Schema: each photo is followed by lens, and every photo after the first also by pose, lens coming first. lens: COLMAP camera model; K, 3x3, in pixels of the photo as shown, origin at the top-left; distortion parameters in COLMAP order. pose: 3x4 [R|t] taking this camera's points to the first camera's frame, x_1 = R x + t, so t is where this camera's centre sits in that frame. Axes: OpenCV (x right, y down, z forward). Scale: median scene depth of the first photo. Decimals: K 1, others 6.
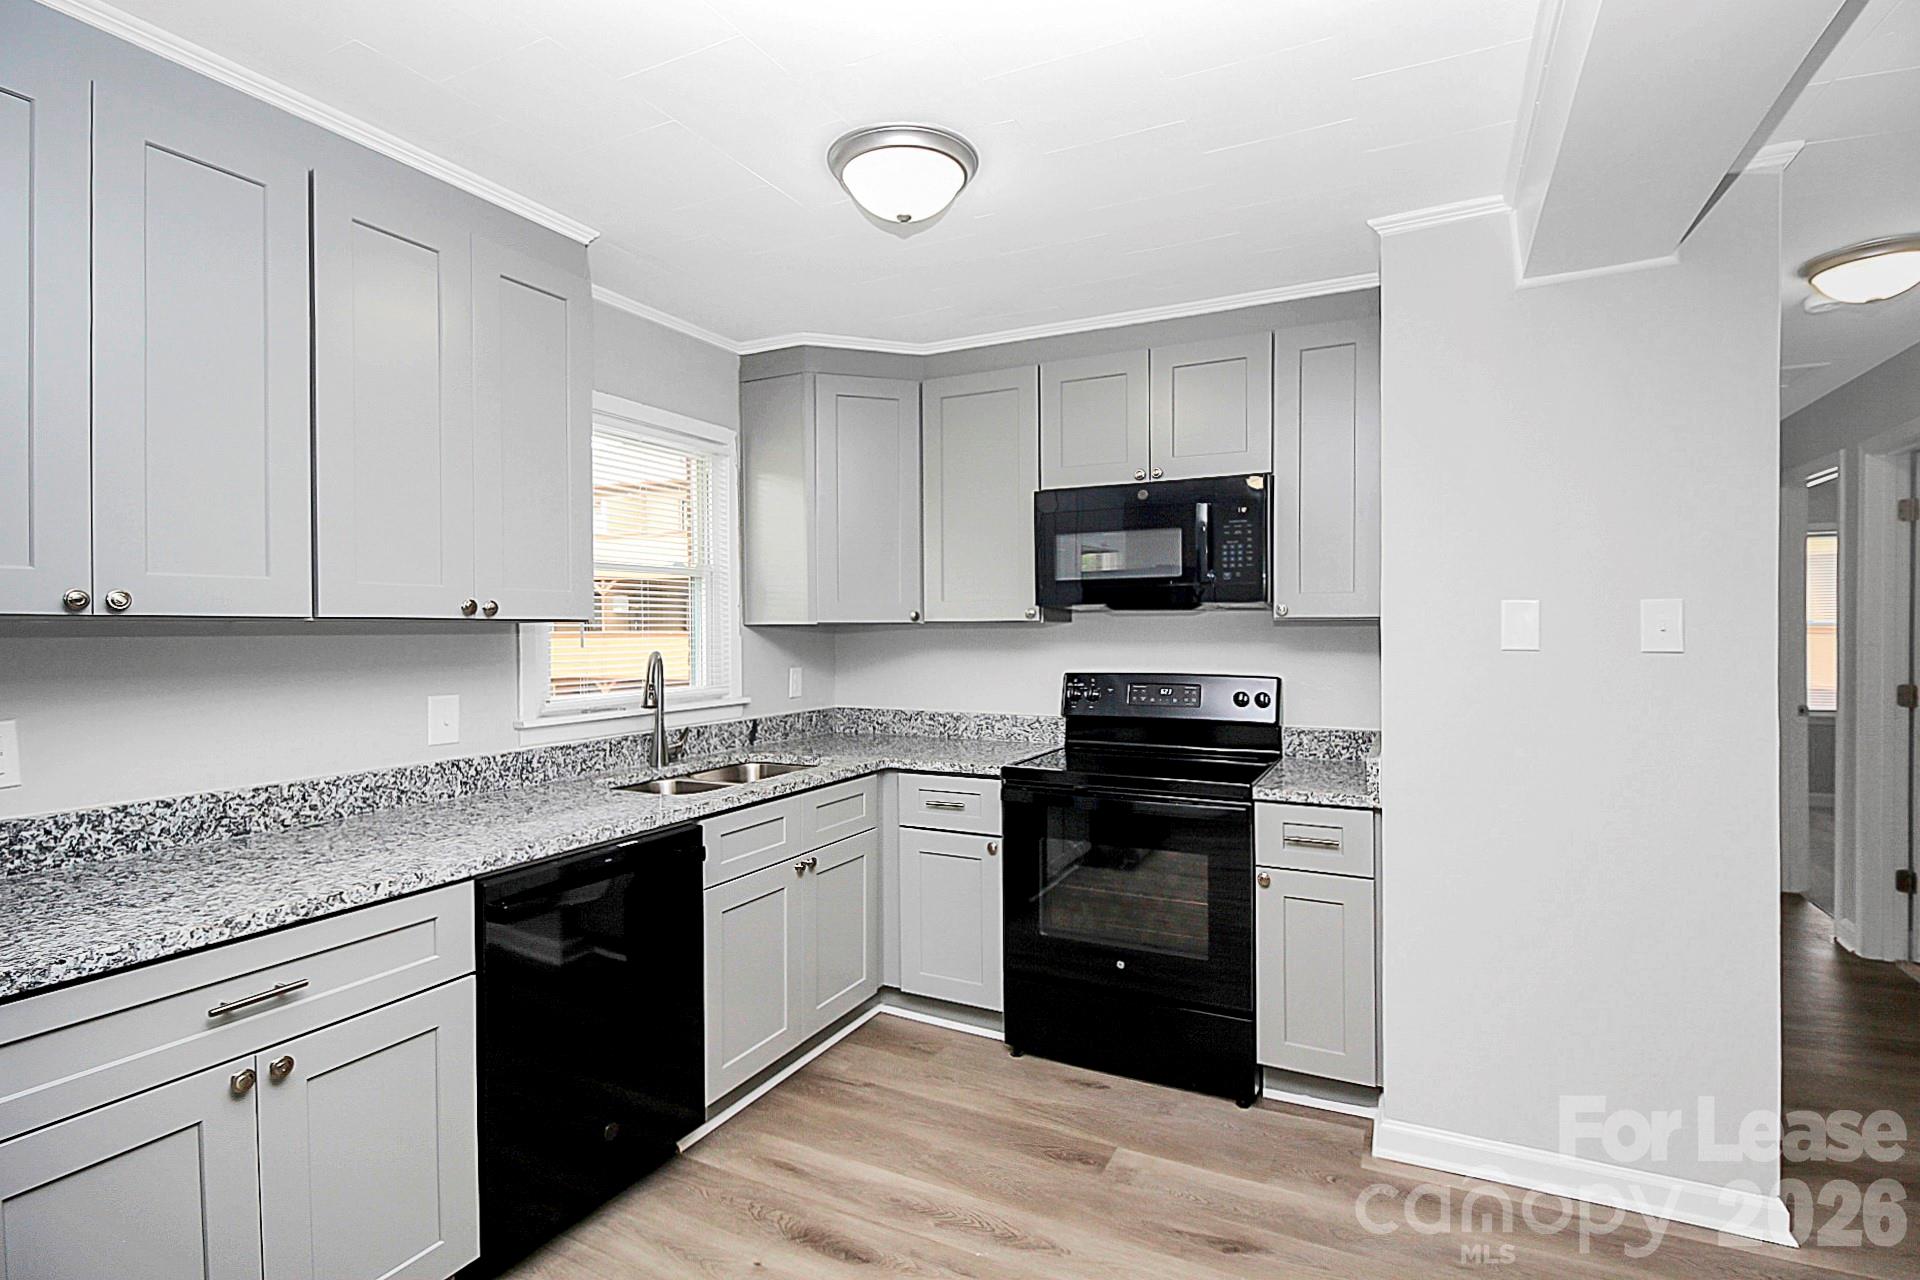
lens RADIAL K [[906.3, 0, 980.1], [0, 906.3, 625.5], [0, 0, 1]] dist [-0.007783, -0.005692]
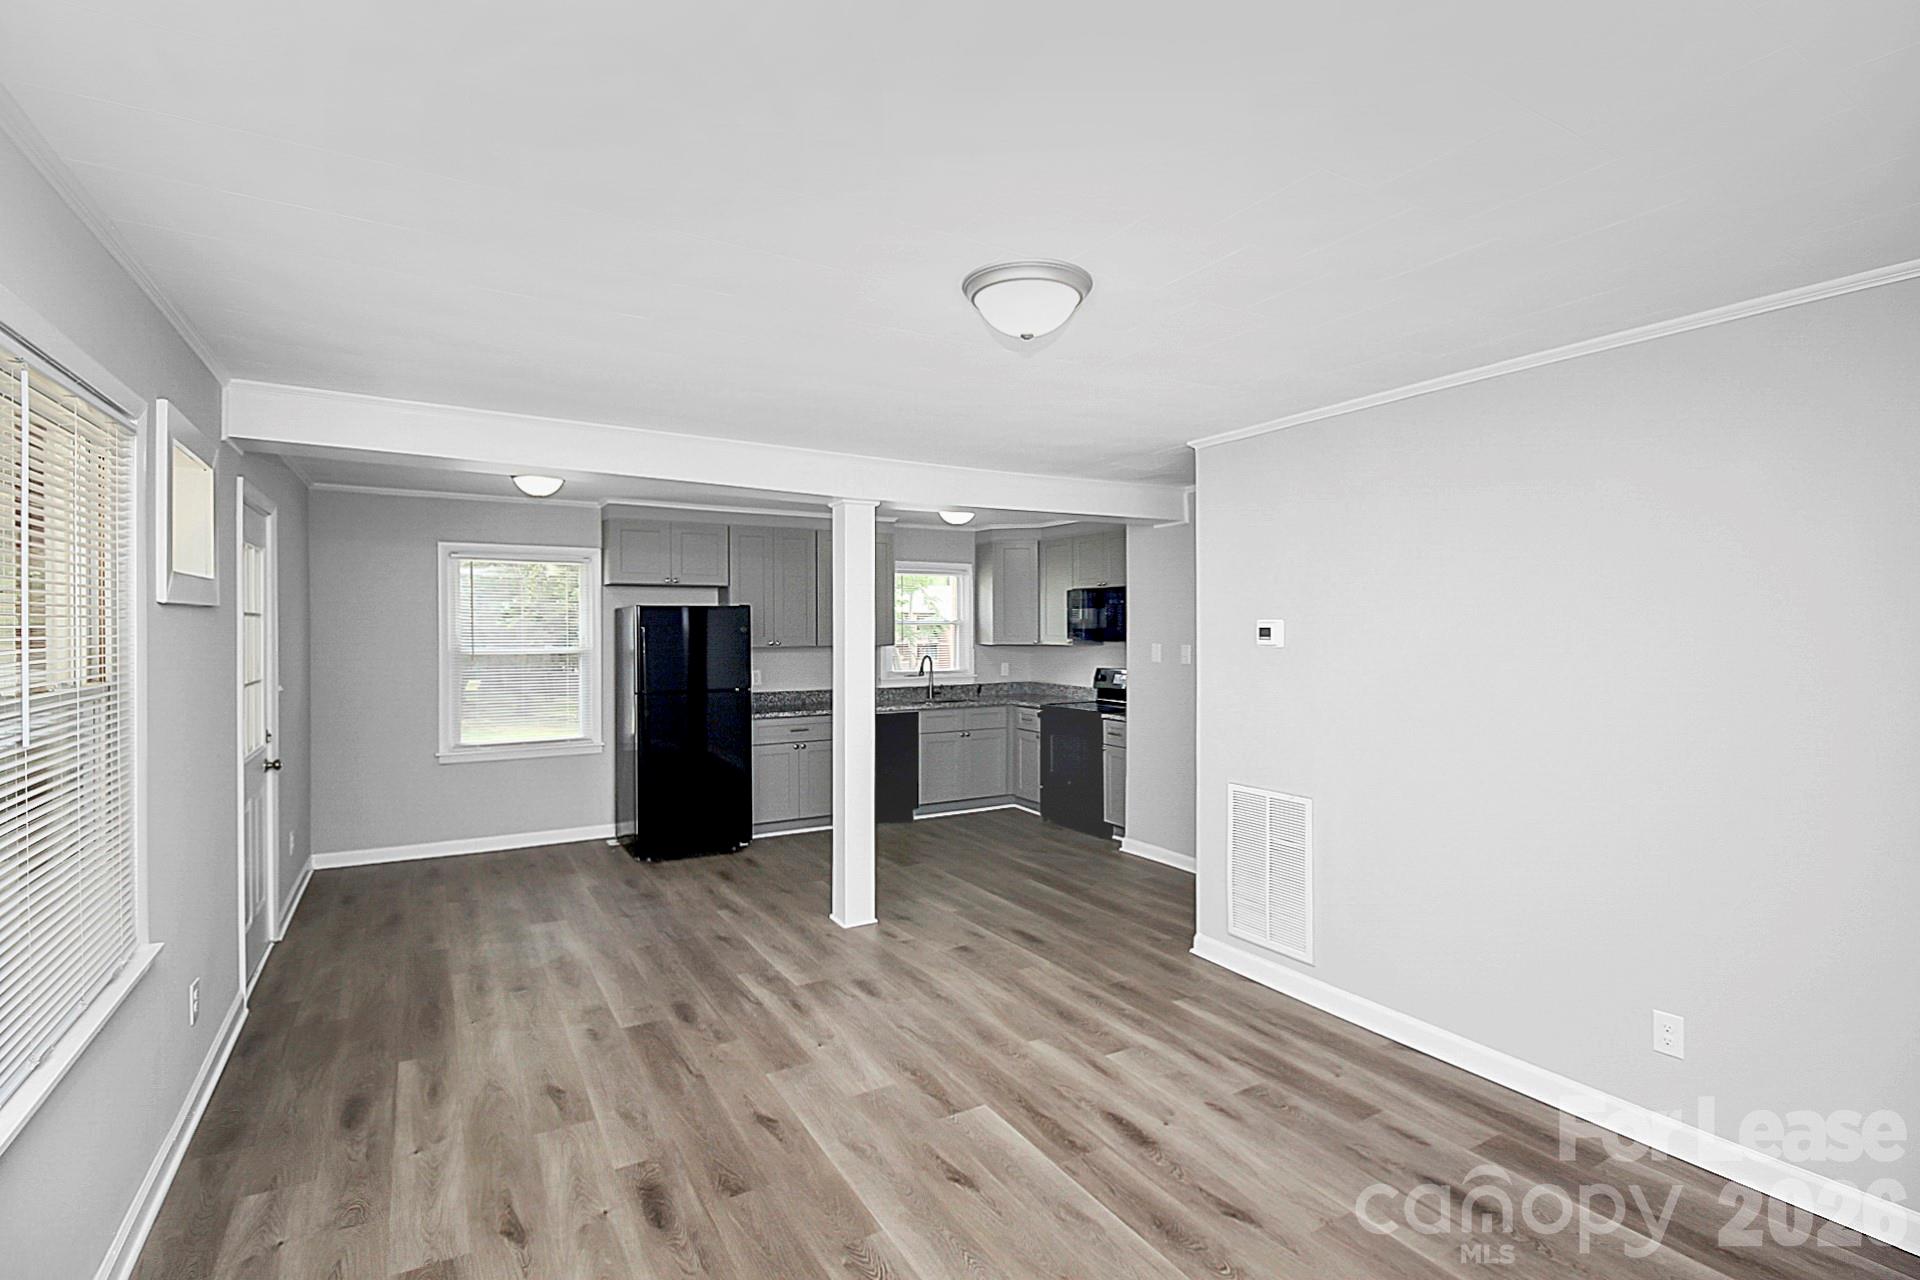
lens RADIAL K [[906.3, 0, 975.7], [0, 906.3, 632.2], [0, 0, 1]] dist [-0.007783, -0.005692]
pose [[0.839221, 0.009031, -0.543716, 1.265766], [-0.001008, 0.999886, 0.015053, -0.083130], [0.543790, -0.012085, 0.839134, -1.224800]]
